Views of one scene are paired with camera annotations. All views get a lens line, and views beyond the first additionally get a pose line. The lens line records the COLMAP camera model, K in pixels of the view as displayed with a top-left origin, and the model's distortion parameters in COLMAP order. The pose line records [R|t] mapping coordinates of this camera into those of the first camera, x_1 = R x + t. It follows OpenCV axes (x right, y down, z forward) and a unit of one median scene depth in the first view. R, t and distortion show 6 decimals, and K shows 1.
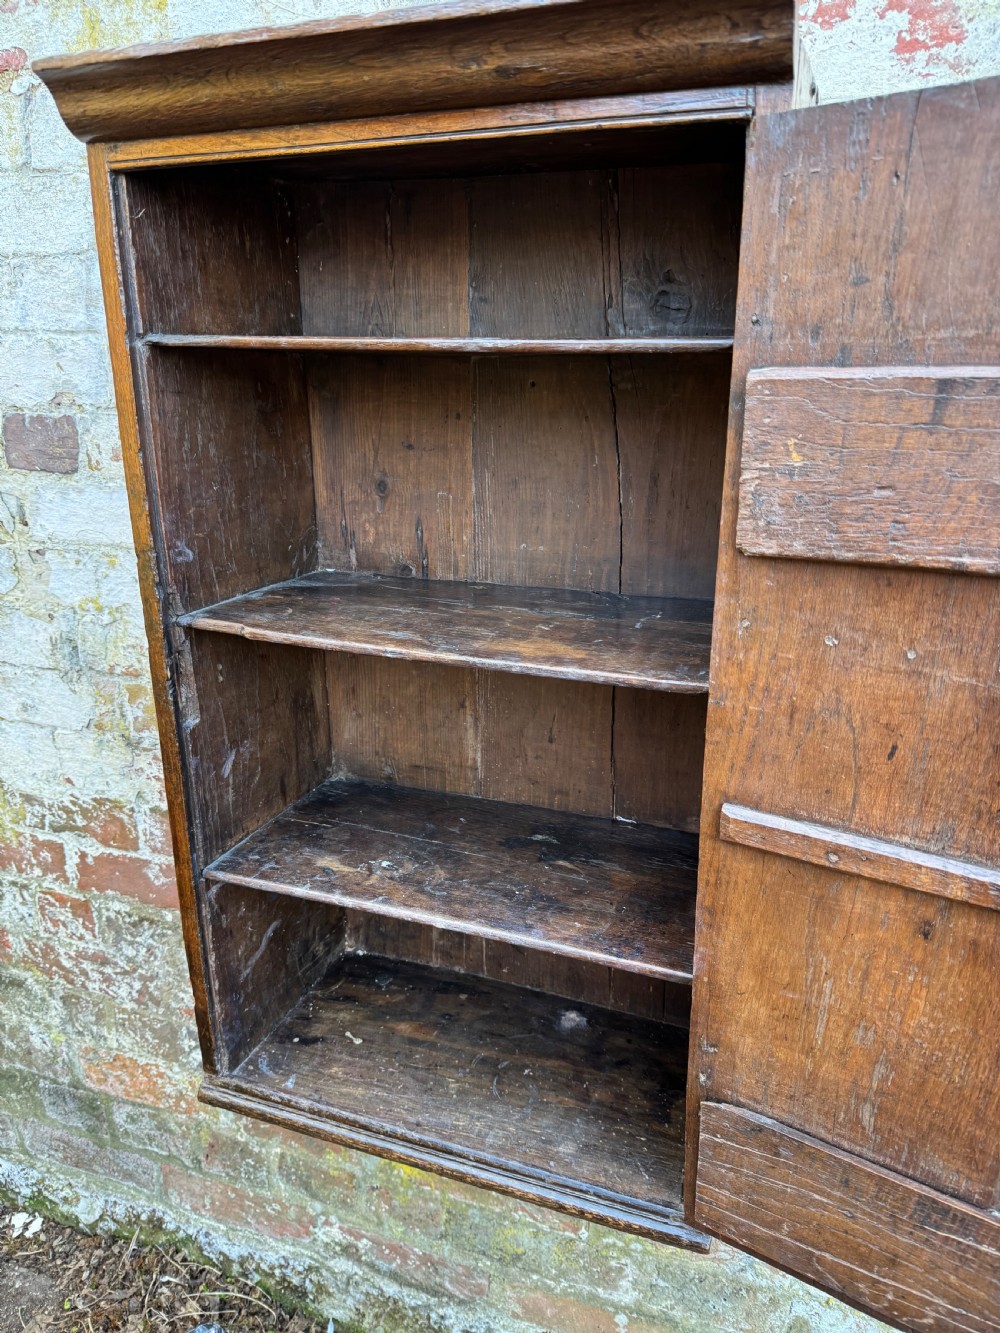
lens RADIAL K [[955.1, 0, 501.1], [0, 955.1, 679.7], [0, 0, 1]] dist [0.002544, -0.019148]
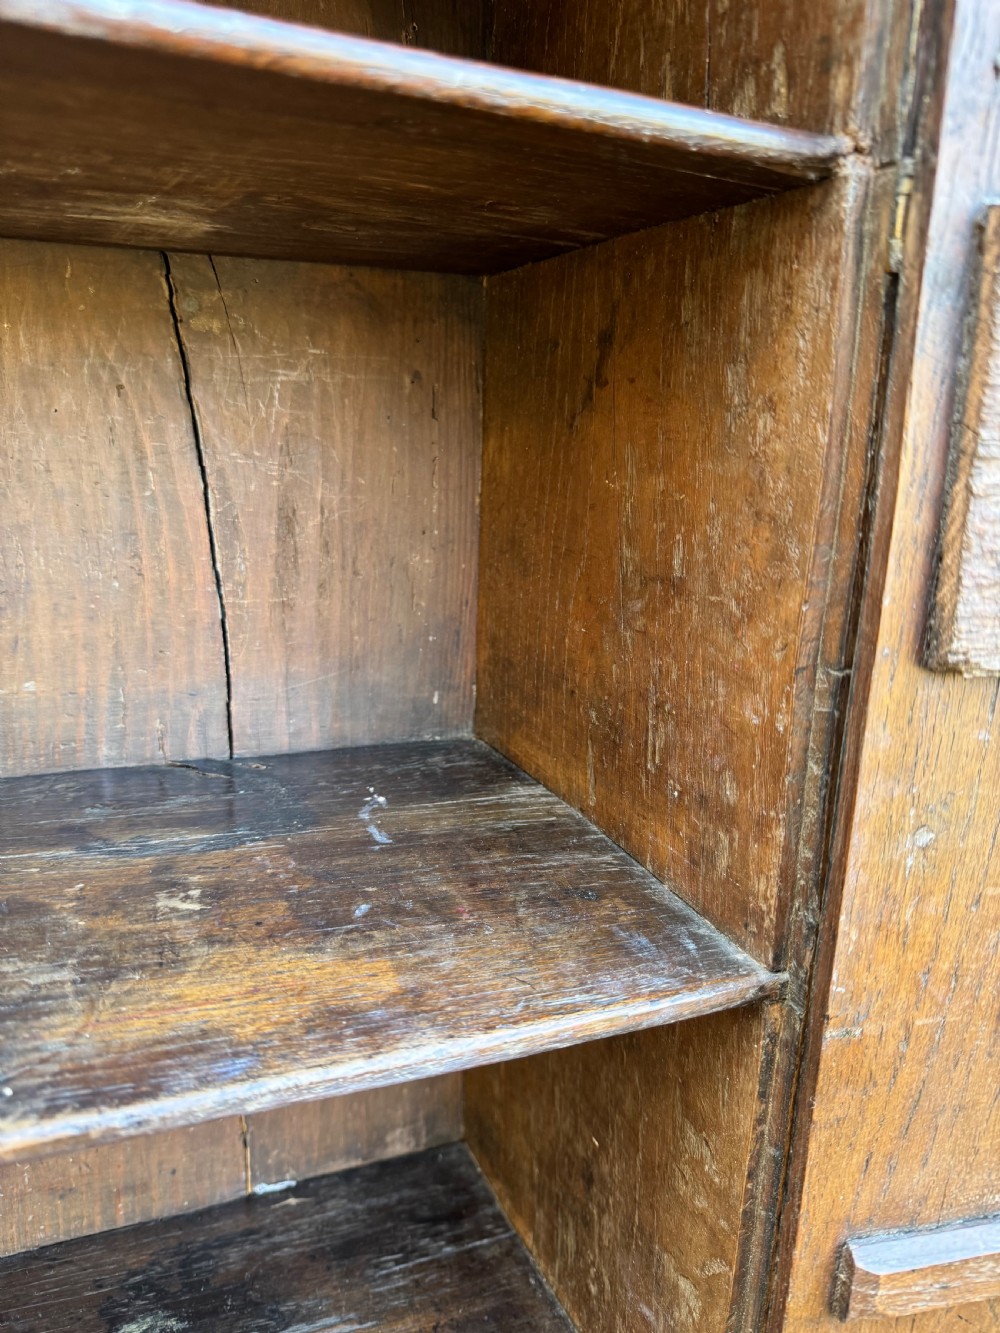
lens RADIAL K [[955.1, 0, 492.7], [0, 955.1, 657.9], [0, 0, 1]] dist [0.002544, -0.019148]
pose [[0.724169, -0.127992, 0.677641, -0.080036], [0.179256, 0.983786, -0.005748, -0.090605], [-0.665918, 0.125633, 0.735370, 0.443841]]
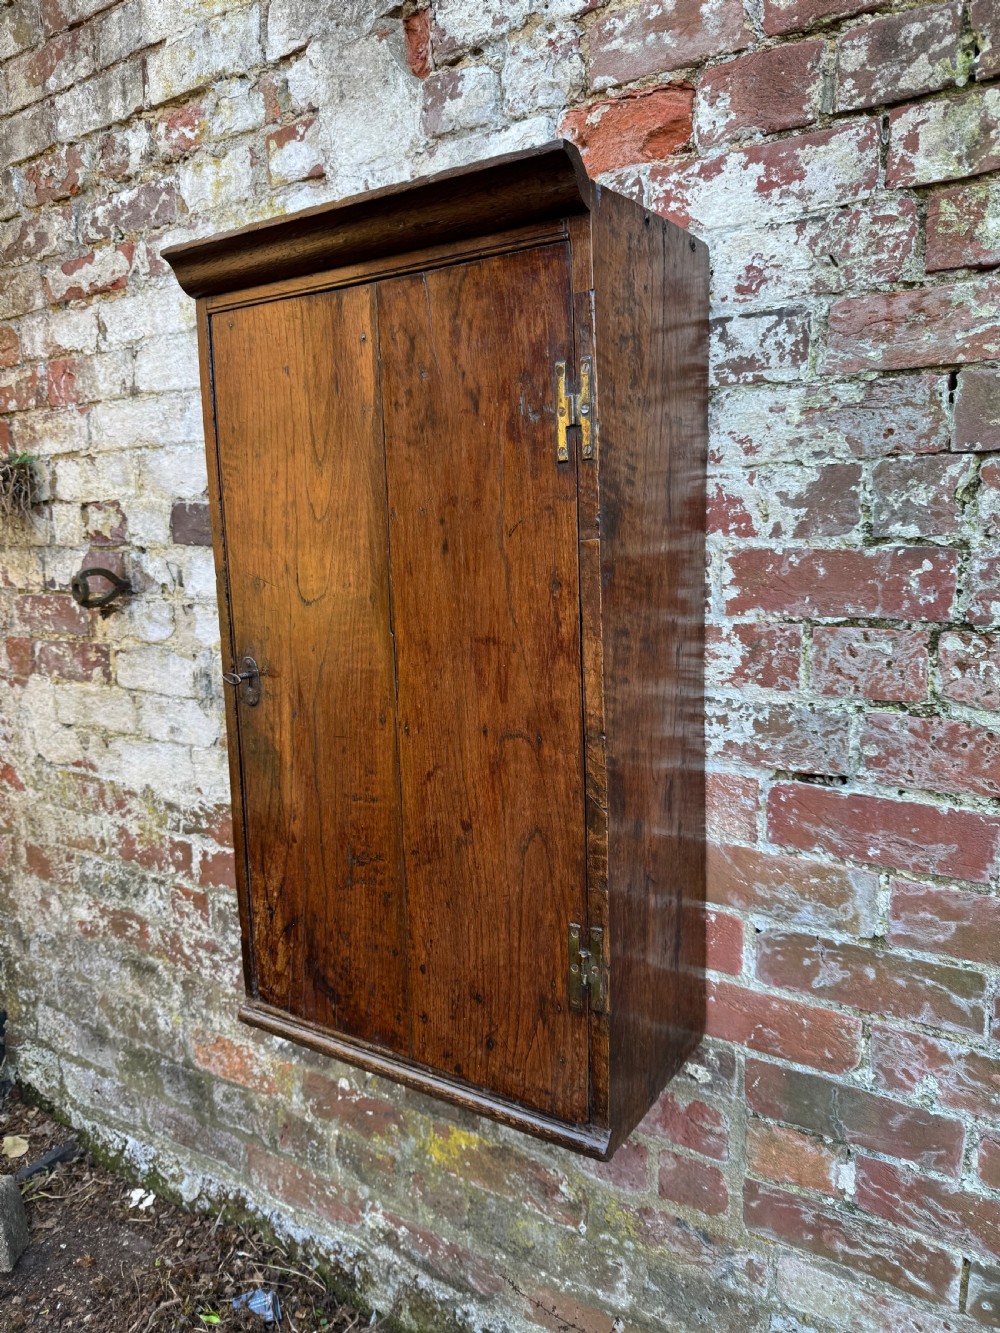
lens RADIAL K [[955.1, 0, 502.2], [0, 955.1, 678.5], [0, 0, 1]] dist [0.002544, -0.019148]
pose [[0.974181, 0.016367, -0.225173, 0.243667], [-0.052539, 0.986422, -0.155603, 0.152462], [0.219568, 0.163416, 0.961813, -0.160649]]
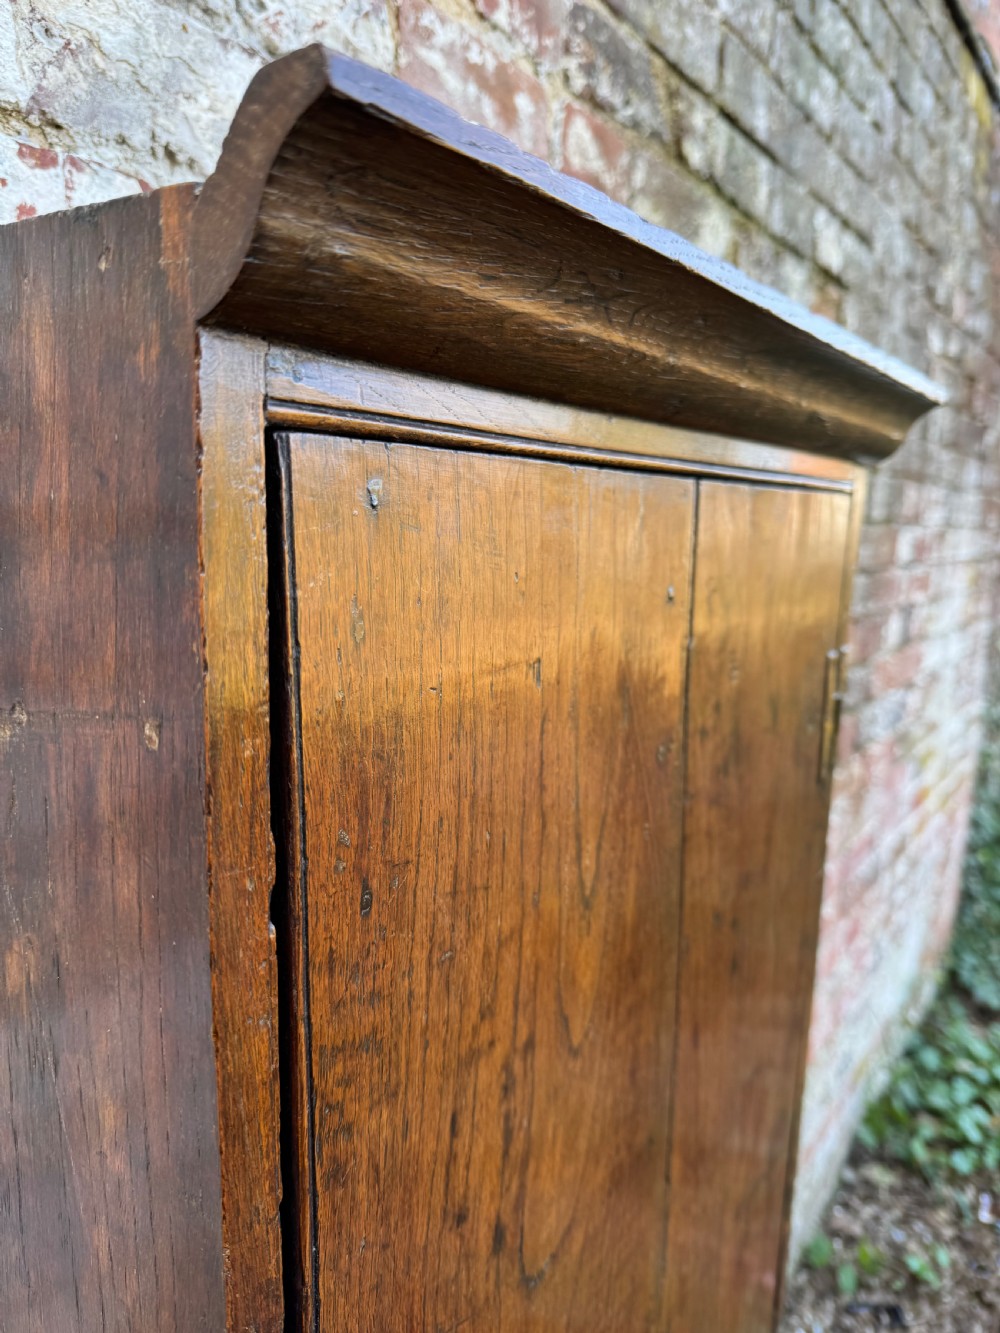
lens RADIAL K [[955.1, 0, 475.8], [0, 955.1, 682.3], [0, 0, 1]] dist [0.002544, -0.019148]
pose [[0.273489, -0.158252, 0.948767, -0.435474], [0.283921, 0.955705, 0.077567, -0.283376], [-0.919017, 0.248162, 0.306306, 0.535978]]
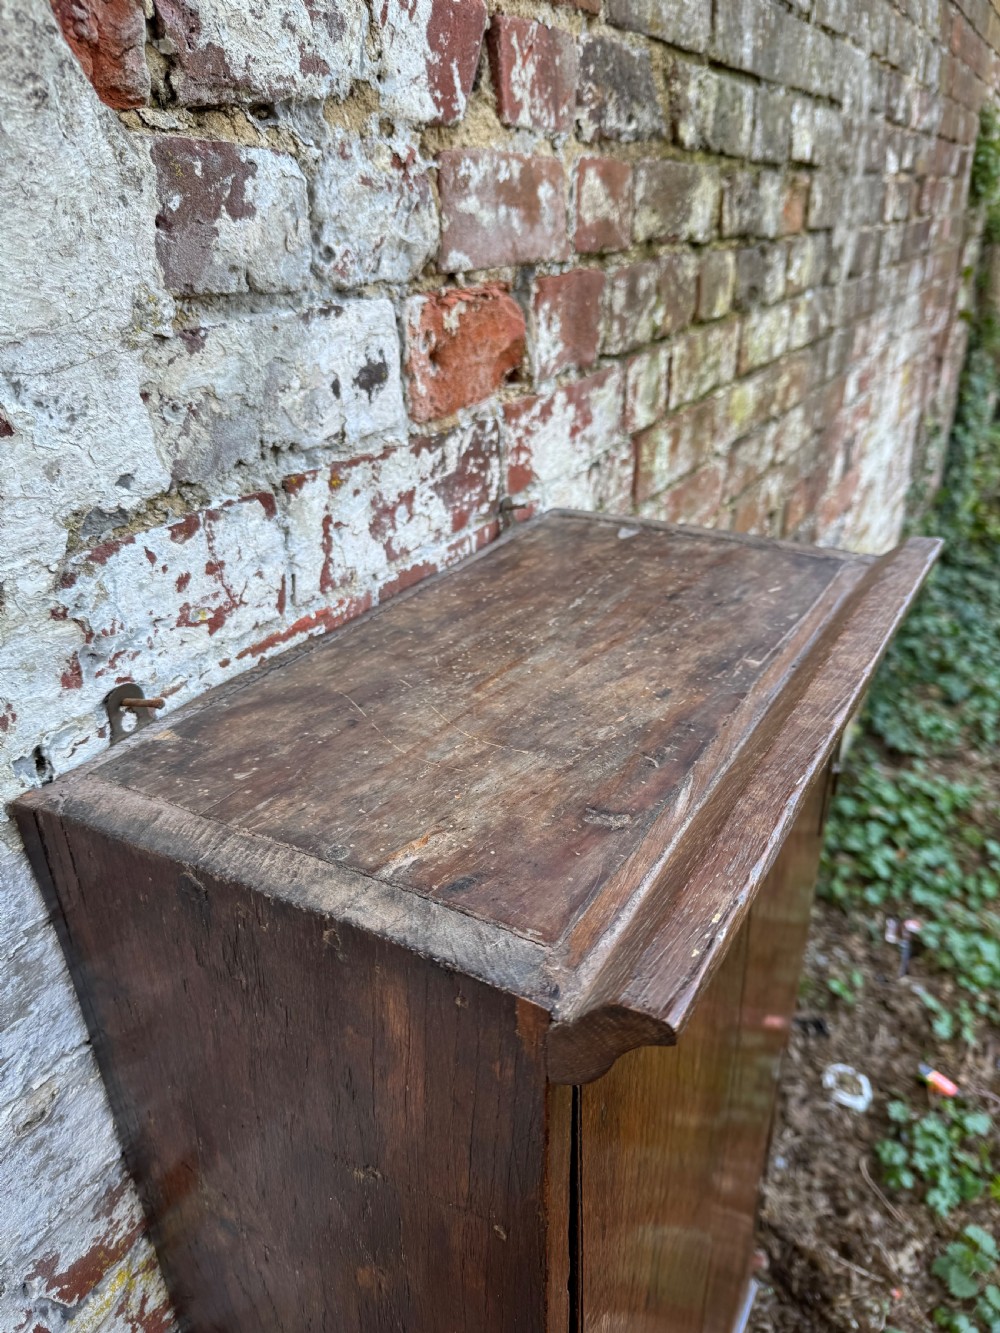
lens RADIAL K [[955.1, 0, 496.4], [0, 955.1, 679.5], [0, 0, 1]] dist [0.002544, -0.019148]
pose [[0.160251, -0.439157, 0.884003, -0.464850], [0.331009, 0.867628, 0.371018, -0.552879], [-0.929921, 0.233157, 0.284403, 0.531204]]
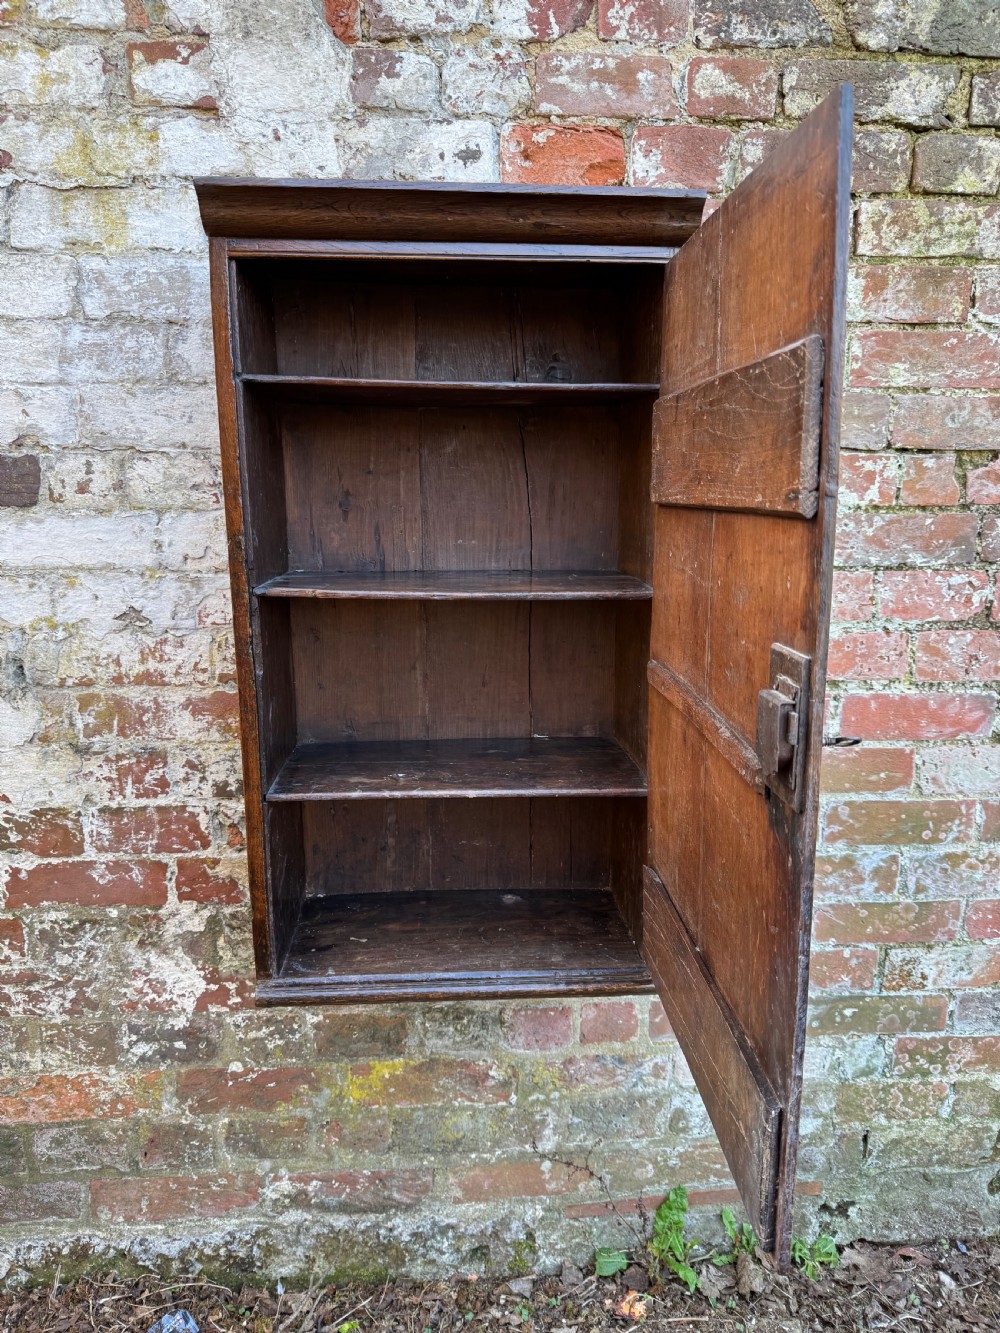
lens RADIAL K [[955.1, 0, 498.7], [0, 955.1, 680.5], [0, 0, 1]] dist [0.002544, -0.019148]
pose [[0.912527, -0.081382, 0.400839, -0.411177], [0.127384, 0.987813, -0.089440, 0.158958], [-0.388675, 0.132677, 0.911772, -0.217603]]
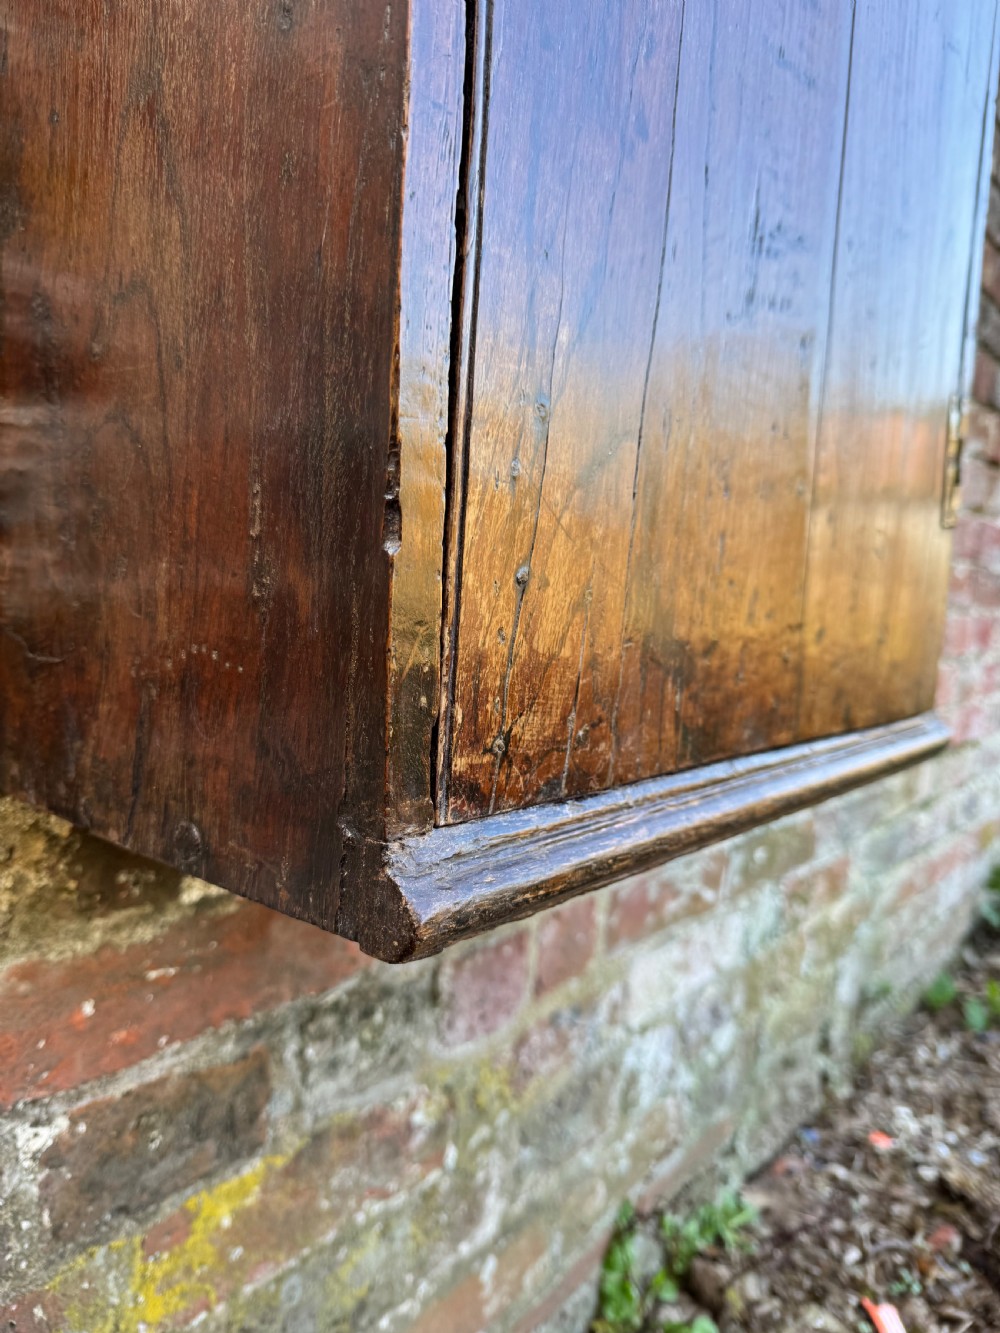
lens RADIAL K [[955.1, 0, 494.4], [0, 955.1, 684.1], [0, 0, 1]] dist [0.002544, -0.019148]
pose [[0.345202, -0.091262, 0.934081, -0.463725], [0.250970, 0.967993, 0.001826, 0.318578], [-0.904351, 0.233796, 0.357057, 0.733903]]
